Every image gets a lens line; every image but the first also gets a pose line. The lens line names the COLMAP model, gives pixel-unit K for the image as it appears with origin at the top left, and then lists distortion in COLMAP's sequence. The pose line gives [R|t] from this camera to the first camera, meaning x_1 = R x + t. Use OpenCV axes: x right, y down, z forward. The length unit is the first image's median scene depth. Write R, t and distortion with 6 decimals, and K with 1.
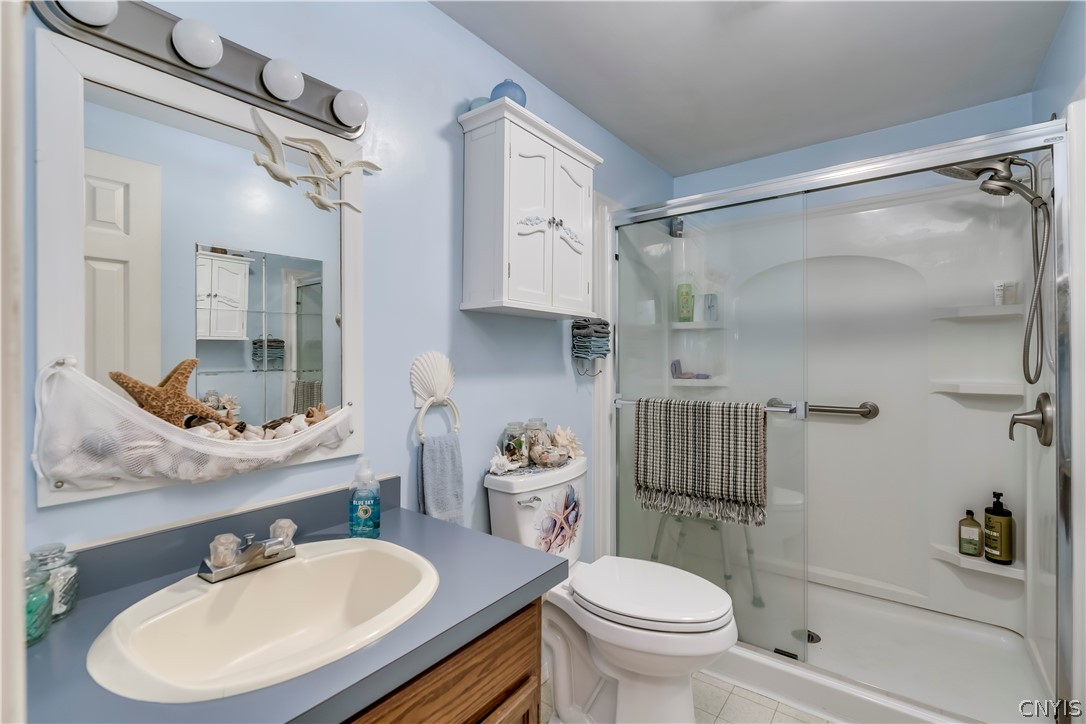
lens RADIAL K [[492.7, 0, 543.2], [0, 492.7, 358.7], [0, 0, 1]] dist [-0.001912, -0.000078]
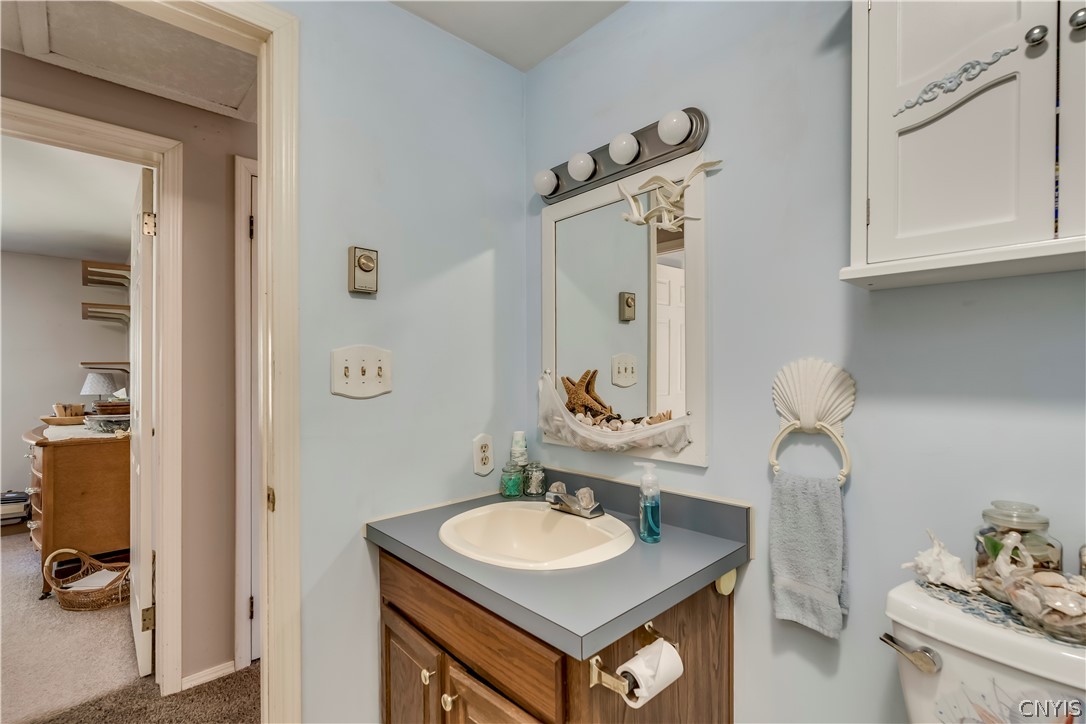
lens RADIAL K [[492.7, 0, 543.2], [0, 492.7, 368.6], [0, 0, 1]] dist [-0.001912, -0.000078]
pose [[-0.170897, 0.008093, -0.985256, 0.662803], [0.012636, 0.999902, 0.006021, -0.011985], [0.985208, -0.011421, -0.170982, 0.883016]]
